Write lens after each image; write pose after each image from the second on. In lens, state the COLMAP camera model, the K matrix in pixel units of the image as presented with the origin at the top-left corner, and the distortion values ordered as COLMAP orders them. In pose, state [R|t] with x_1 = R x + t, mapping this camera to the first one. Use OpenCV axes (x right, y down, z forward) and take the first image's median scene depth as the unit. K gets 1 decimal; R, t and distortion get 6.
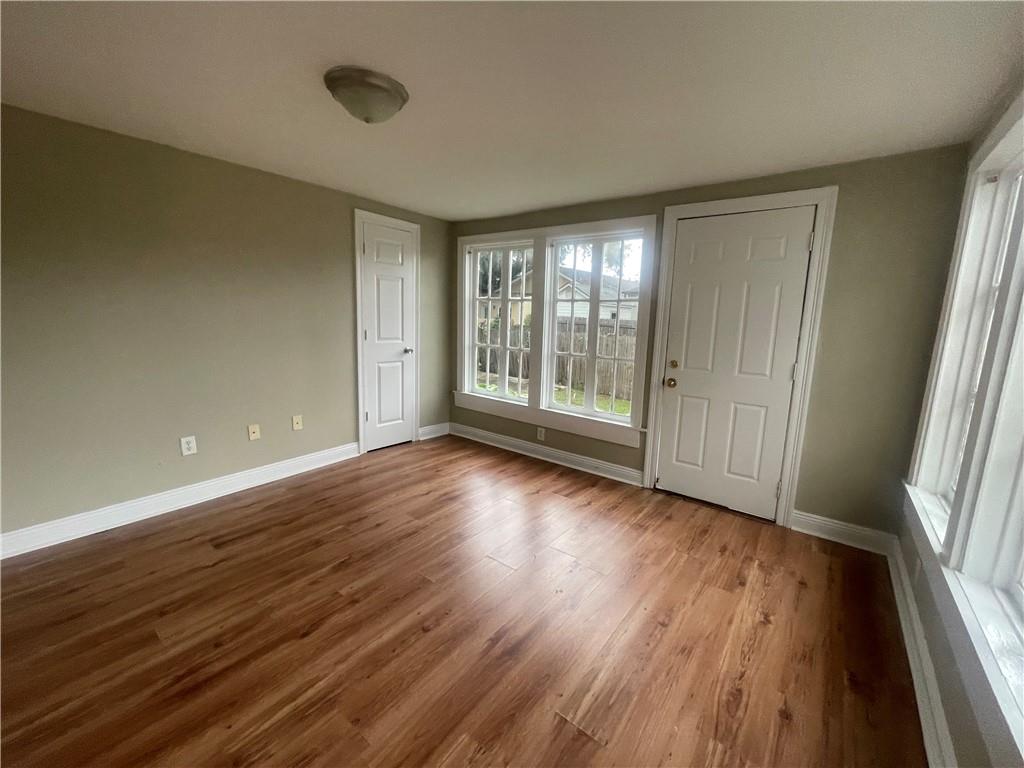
lens RADIAL K [[417.8, 0, 509.3], [0, 417.8, 380.5], [0, 0, 1]] dist [-0.000392, -0.000065]
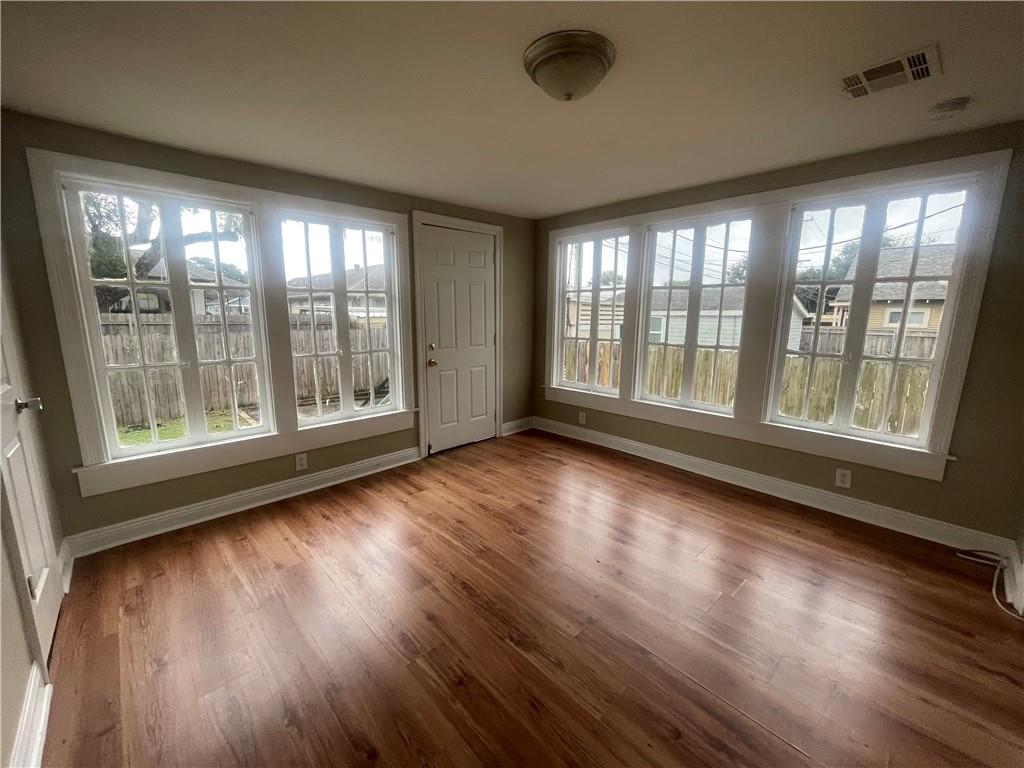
lens RADIAL K [[417.8, 0, 509.3], [0, 417.8, 380.5], [0, 0, 1]] dist [-0.000392, -0.000065]
pose [[0.149477, -0.200583, 0.968206, -0.832233], [0.158659, 0.971384, 0.176747, -0.135549], [-0.975953, 0.127195, 0.177024, 0.648852]]
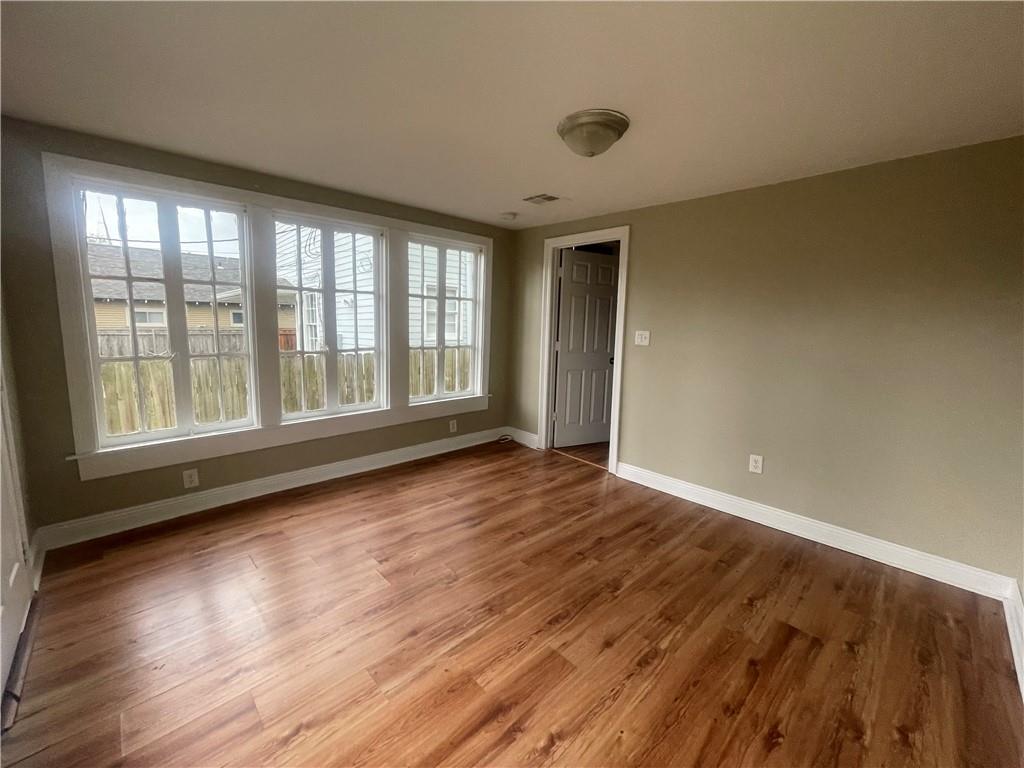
lens RADIAL K [[417.8, 0, 509.3], [0, 417.8, 380.5], [0, 0, 1]] dist [-0.000392, -0.000065]
pose [[-0.988028, -0.077769, 0.133241, -0.197746], [-0.033834, 0.951853, 0.304683, -0.236066], [-0.150521, 0.296527, -0.943088, 1.423058]]
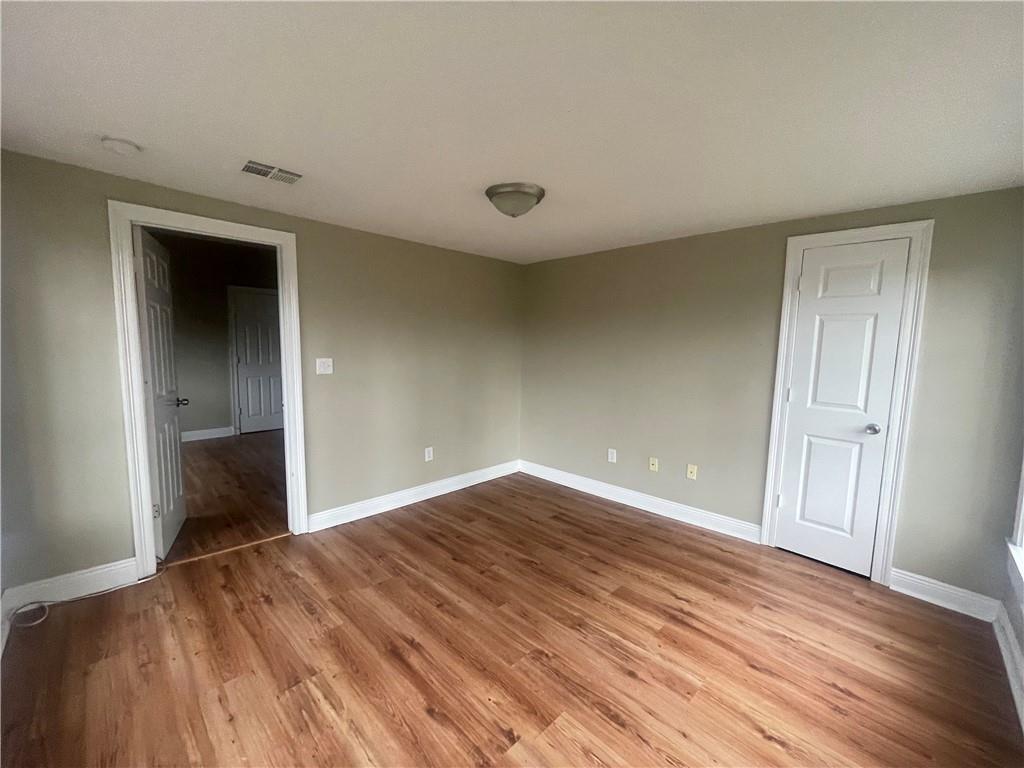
lens RADIAL K [[417.8, 0, 509.3], [0, 417.8, 380.5], [0, 0, 1]] dist [-0.000392, -0.000065]
pose [[-0.119505, 0.055409, -0.991286, 0.627125], [-0.184715, 0.979768, 0.077034, -0.131239], [0.975499, 0.192311, -0.106852, 0.764692]]
